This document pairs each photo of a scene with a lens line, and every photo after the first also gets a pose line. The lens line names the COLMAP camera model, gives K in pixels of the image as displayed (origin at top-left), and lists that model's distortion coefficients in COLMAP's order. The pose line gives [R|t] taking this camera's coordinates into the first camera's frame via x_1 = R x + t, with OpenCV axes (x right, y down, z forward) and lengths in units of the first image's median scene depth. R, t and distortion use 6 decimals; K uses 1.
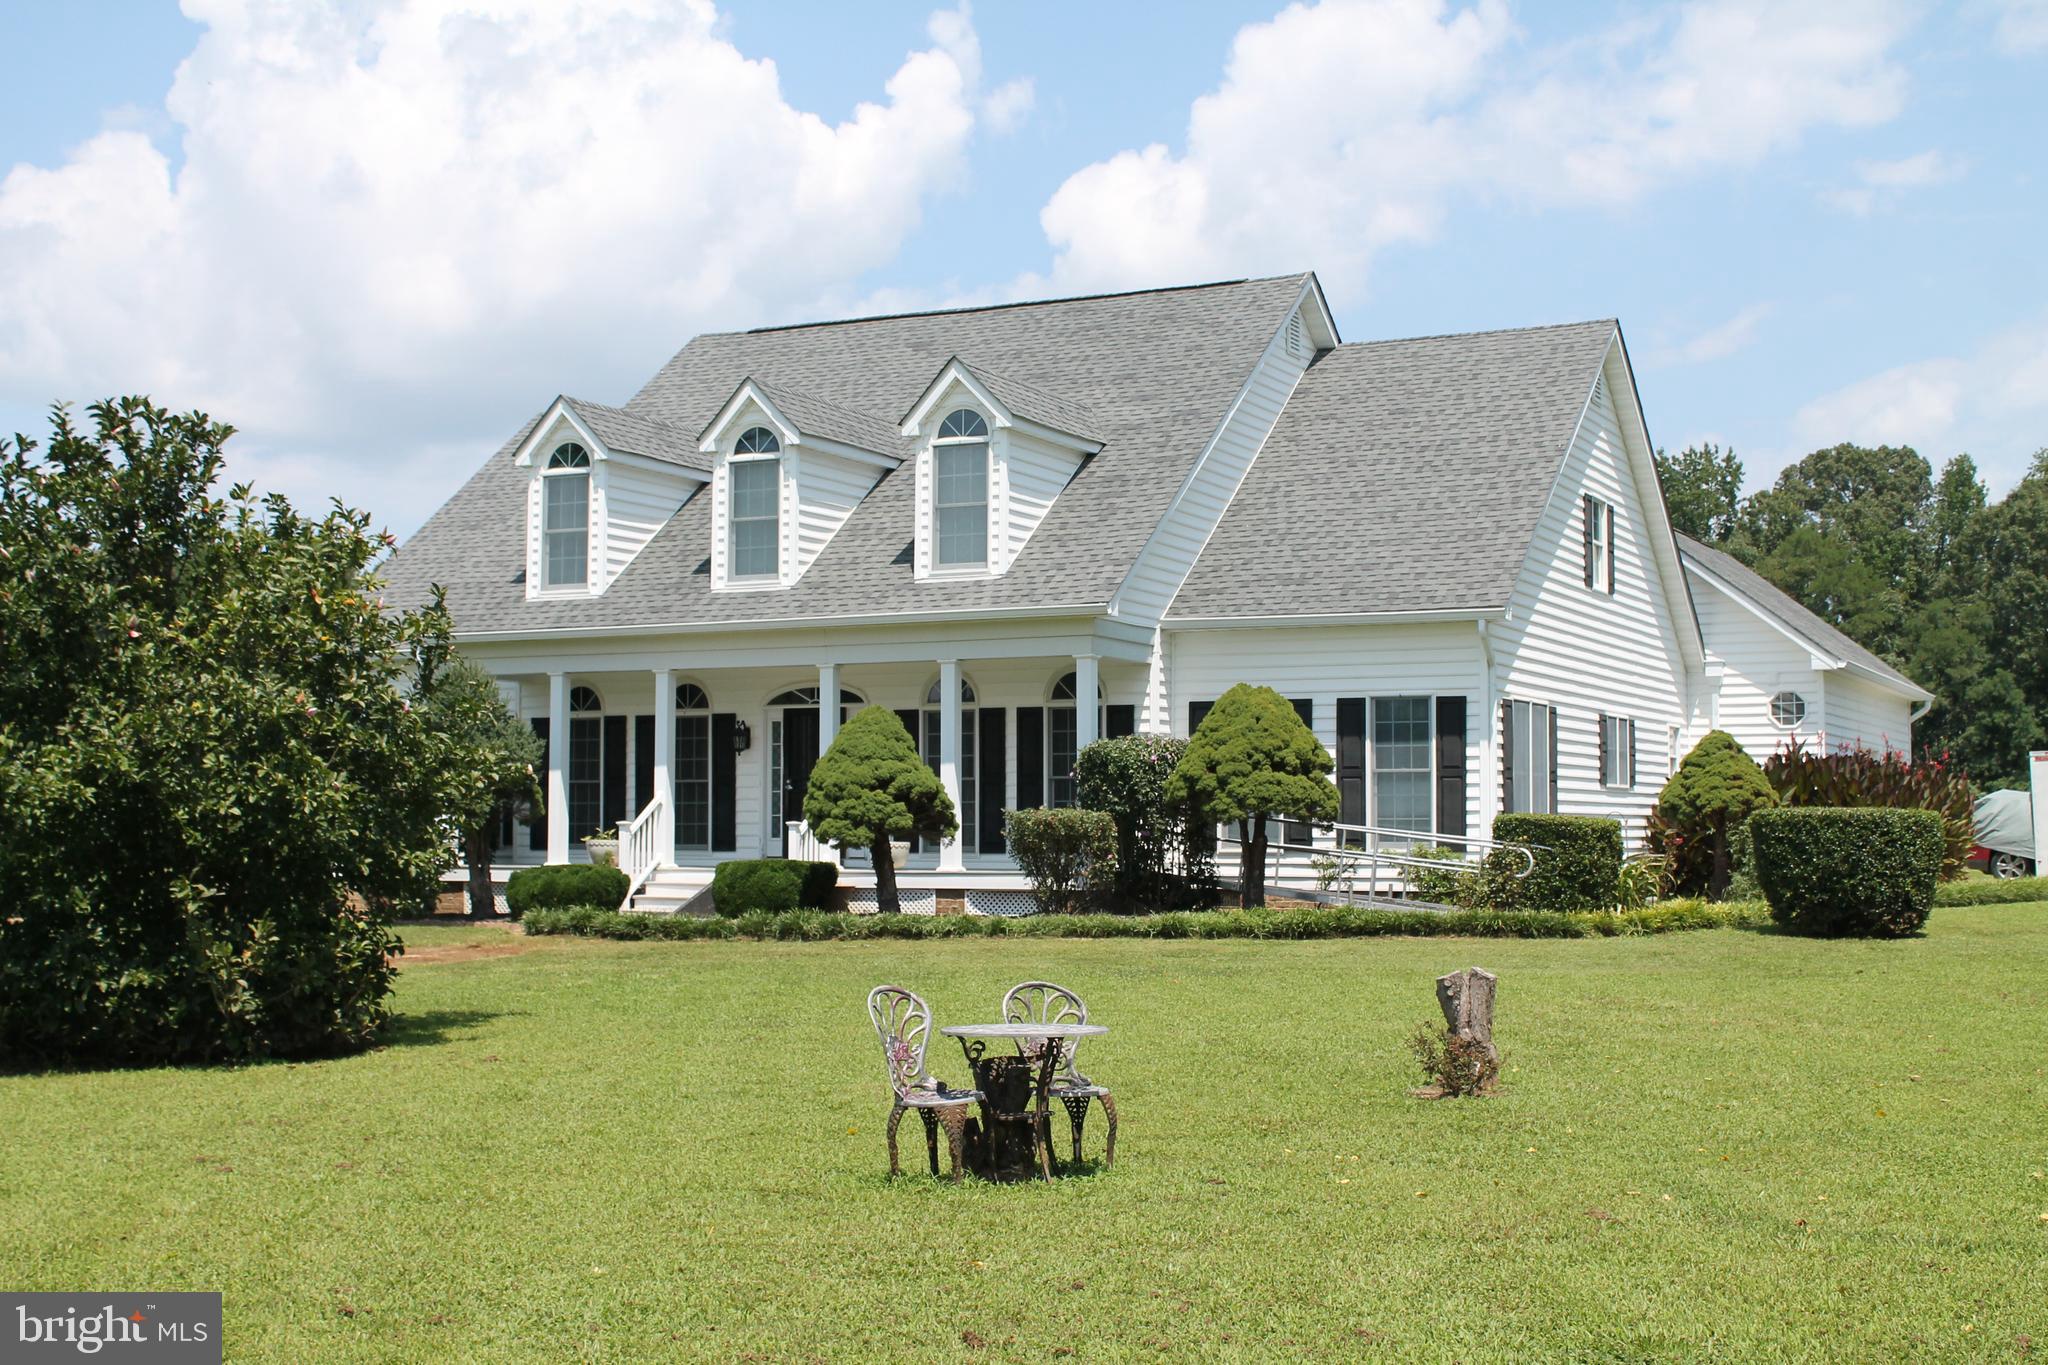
lens RADIAL K [[2559.0, 0, 976.0], [0, 2559.0, 682.8], [0, 0, 1]] dist [-0.137290, 0.331182]
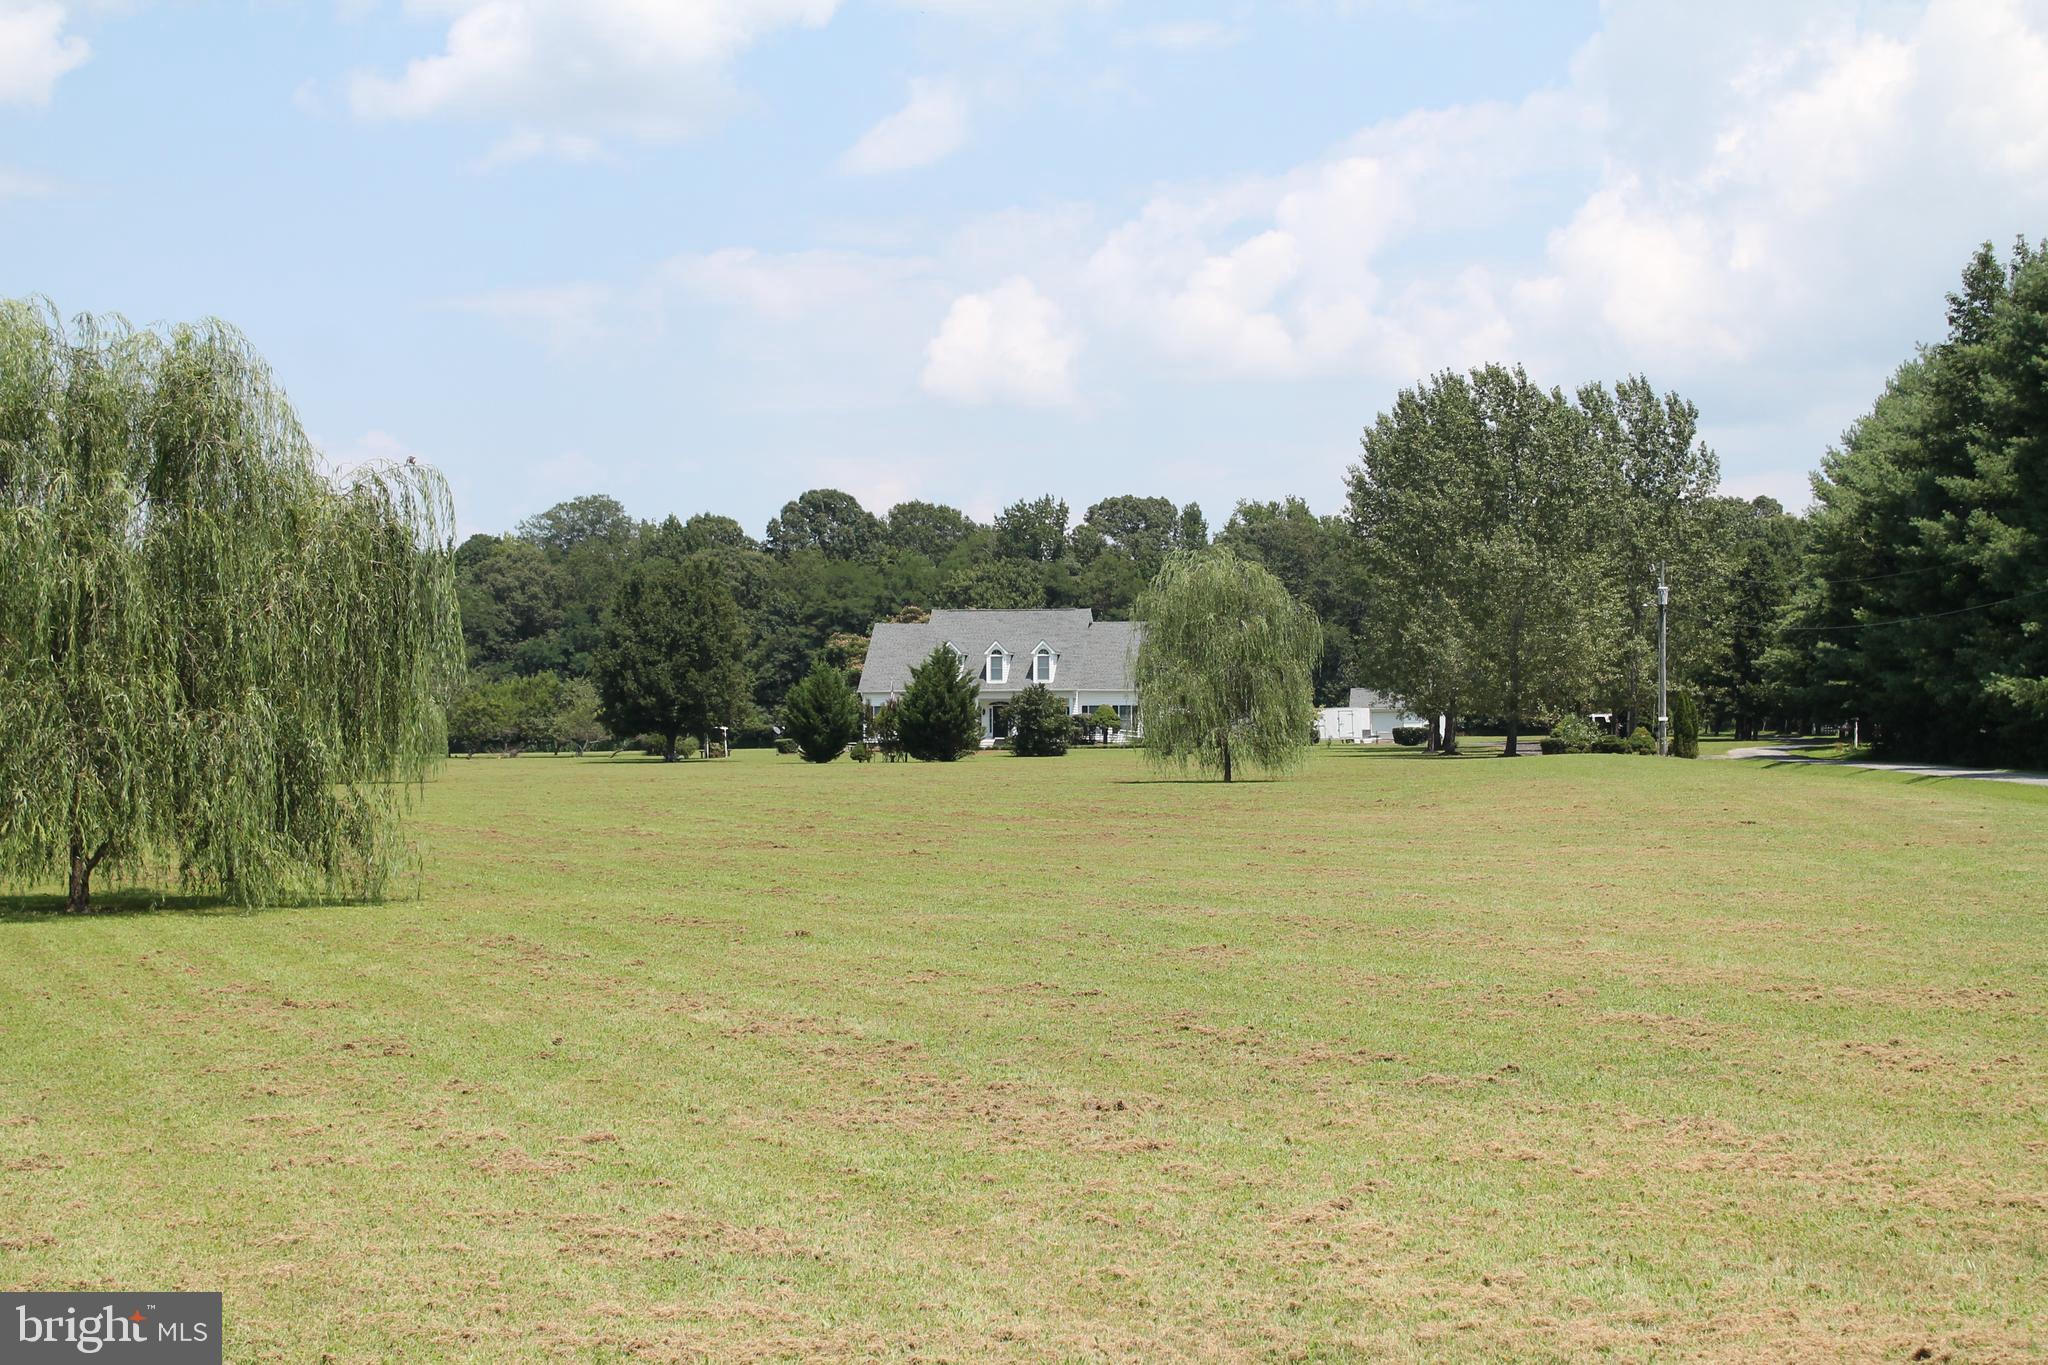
lens RADIAL K [[3325.5, 0, 1024.0], [0, 3325.5, 682.5], [0, 0, 1]] dist [-0.000842, 0.011693]
pose [[0.943795, -0.000242, 0.330531, -2.253569], [-0.013867, 0.999090, 0.040328, -0.309160], [-0.330240, -0.042645, 0.942933, -5.293704]]
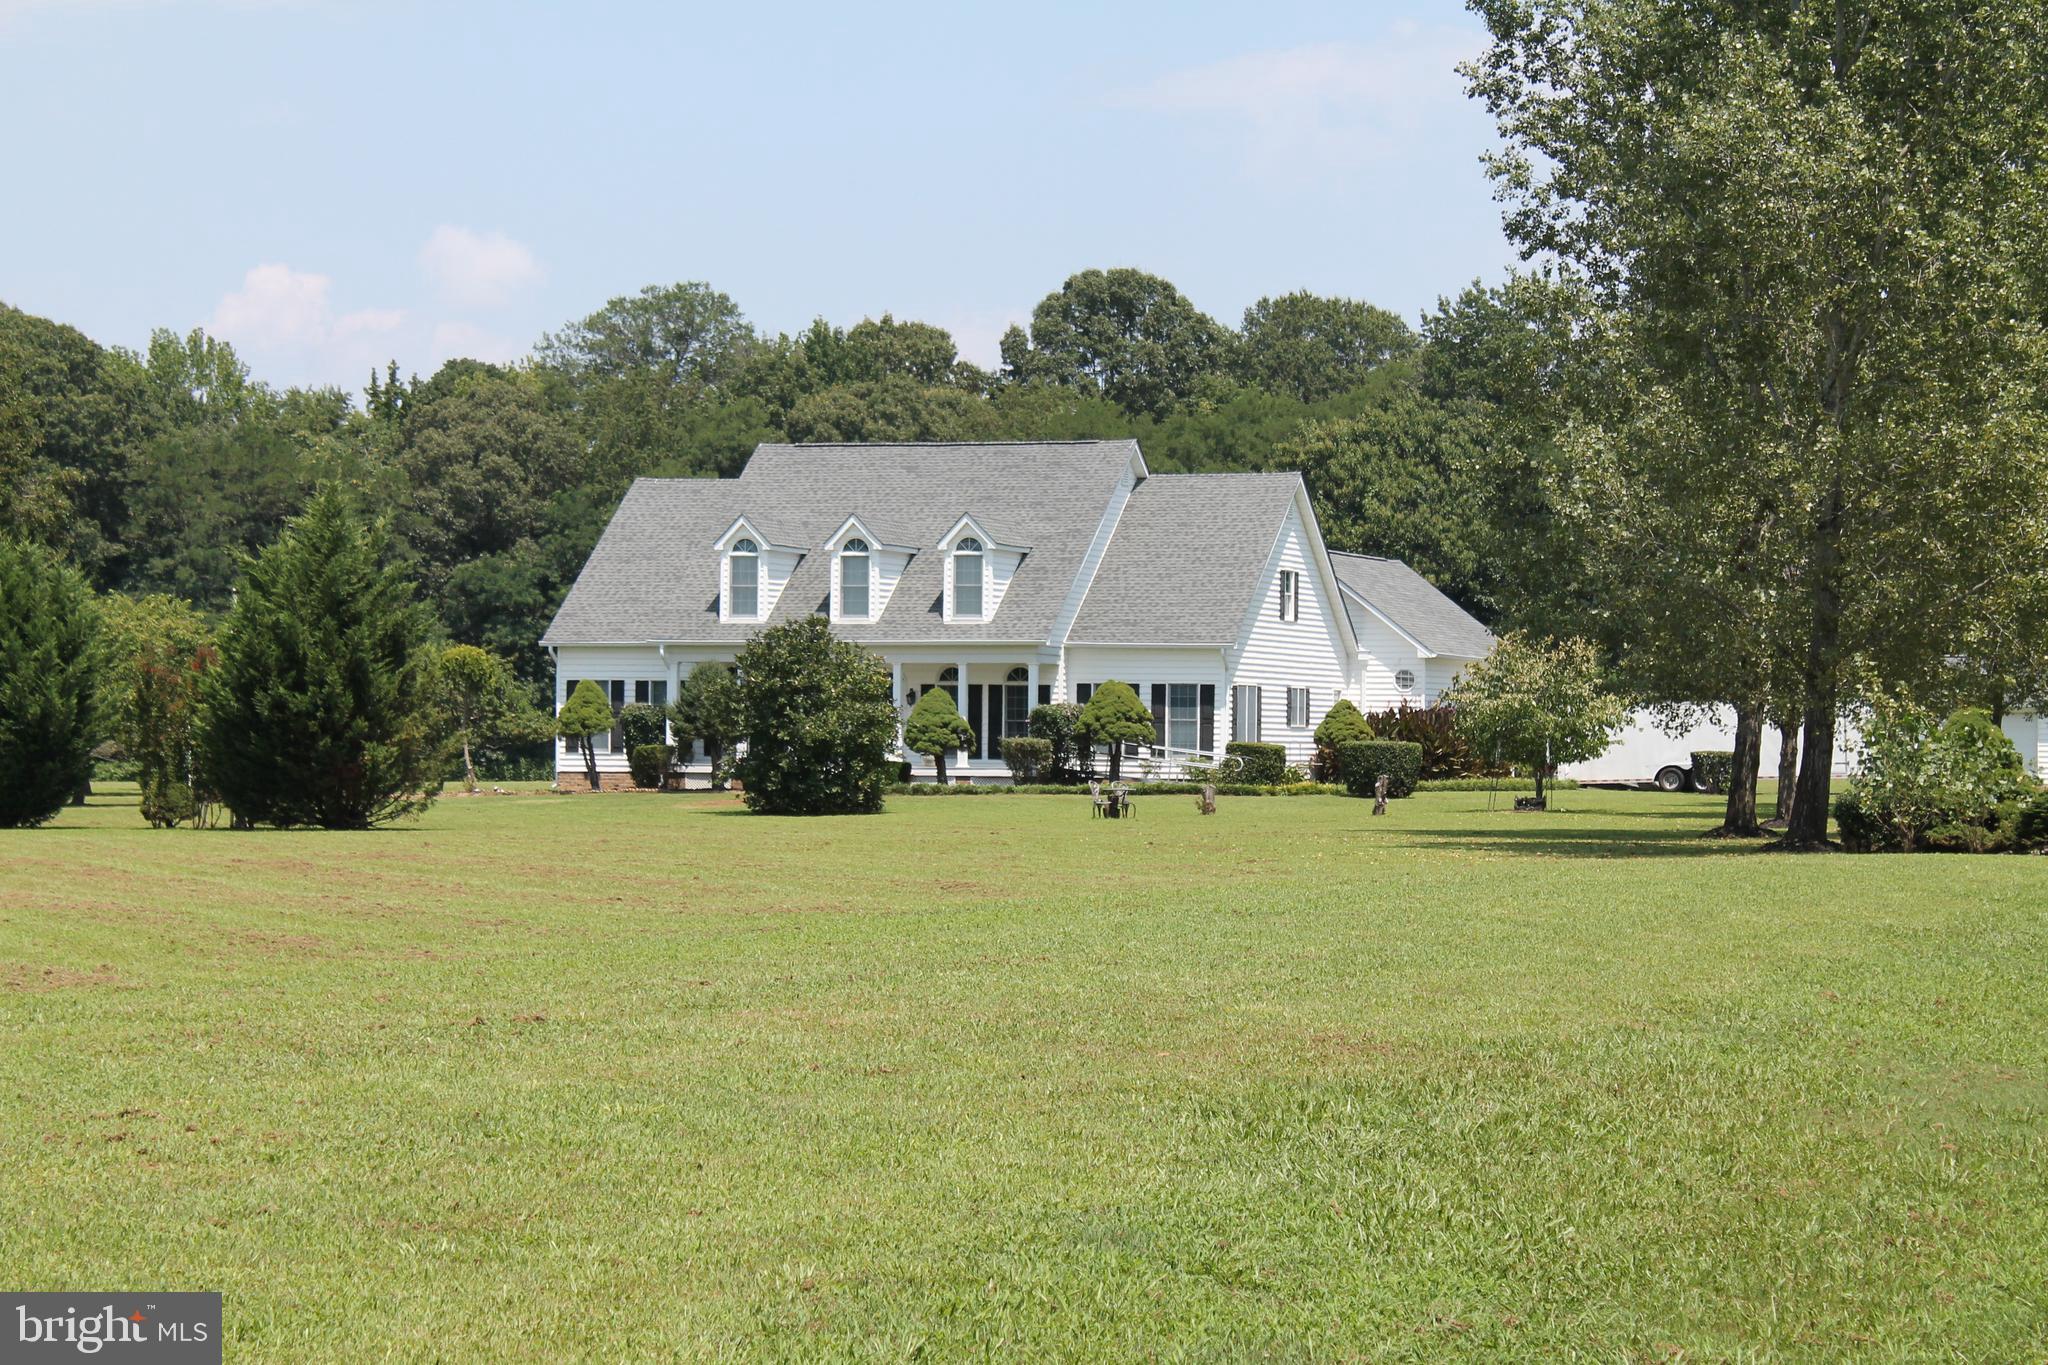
lens RADIAL K [[5045.3, 0, 1024.0], [0, 5045.3, 682.5], [0, 0, 1]] dist [0.129795, -0.244021]
pose [[0.989190, 0.009189, 0.146350, -0.542396], [-0.015856, 0.998885, 0.044457, -0.170501], [-0.145778, -0.046297, 0.988233, -2.929669]]
